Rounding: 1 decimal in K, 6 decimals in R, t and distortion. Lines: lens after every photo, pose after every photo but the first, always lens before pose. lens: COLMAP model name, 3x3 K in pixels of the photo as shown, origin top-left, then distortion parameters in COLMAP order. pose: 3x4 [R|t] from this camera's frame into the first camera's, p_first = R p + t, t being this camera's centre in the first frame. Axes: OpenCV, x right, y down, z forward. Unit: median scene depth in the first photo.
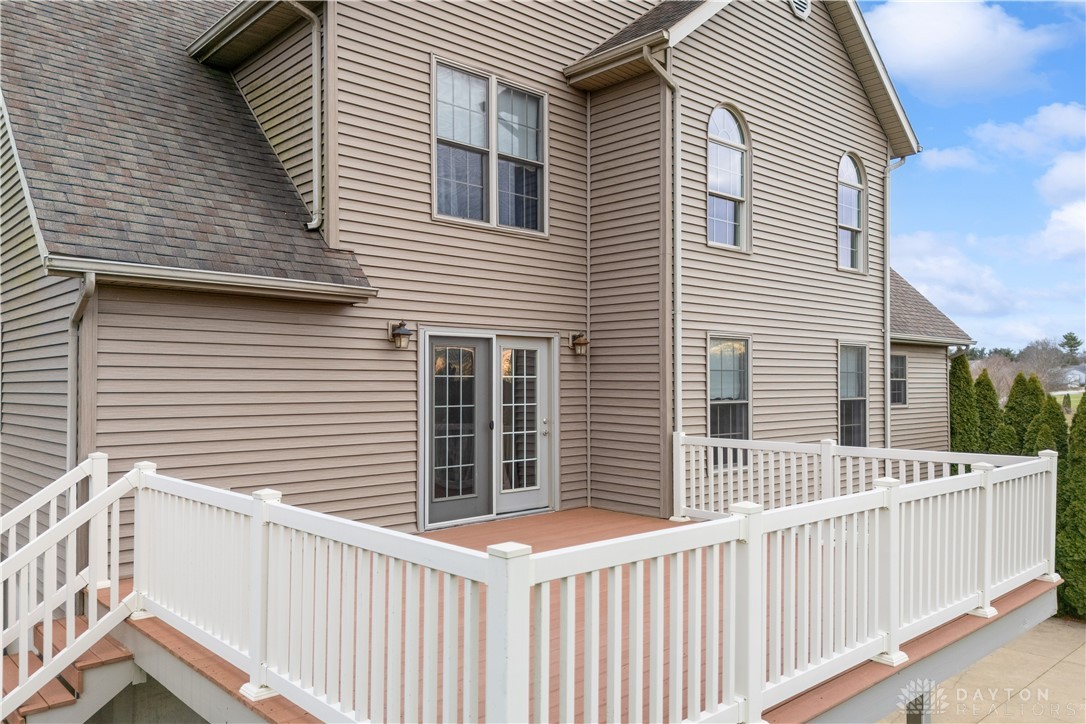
lens RADIAL K [[747.1, 0, 575.0], [0, 747.1, 361.7], [0, 0, 1]] dist [0.042398, -0.002252]
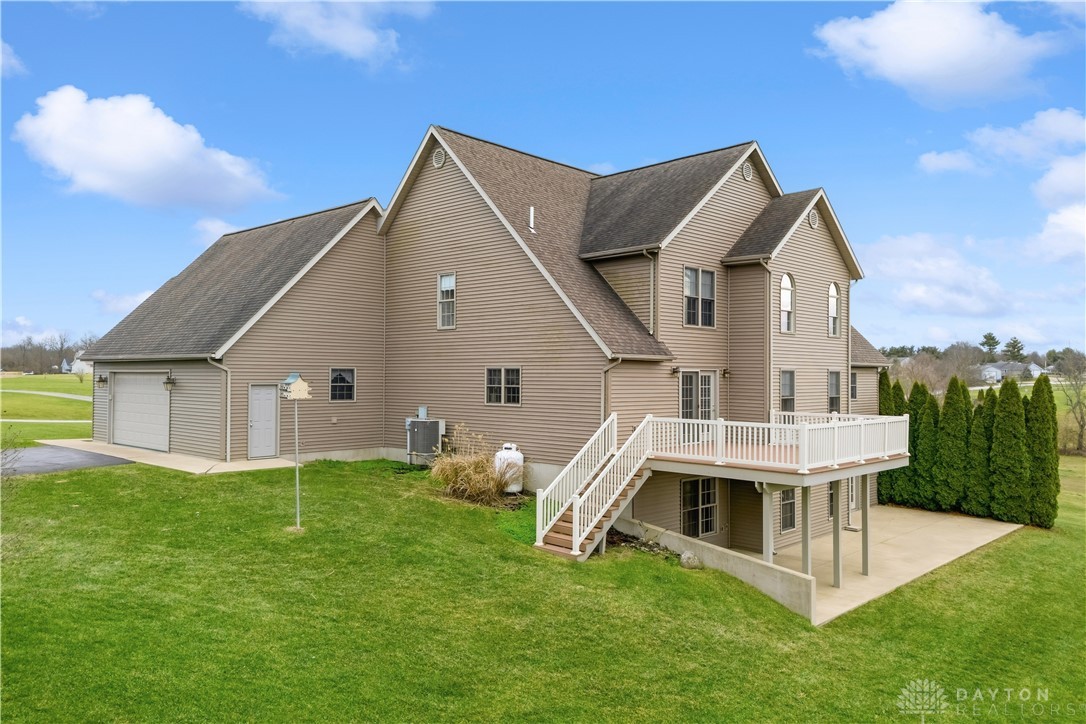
lens RADIAL K [[818.2, 0, 543.0], [0, 818.2, 362.0], [0, 0, 1]] dist [0.049521, -0.002659]
pose [[0.999967, 0.001173, -0.007998, -0.040089], [-0.001126, 0.999982, 0.005967, -0.006077], [0.008005, -0.005958, 0.999950, -0.123043]]
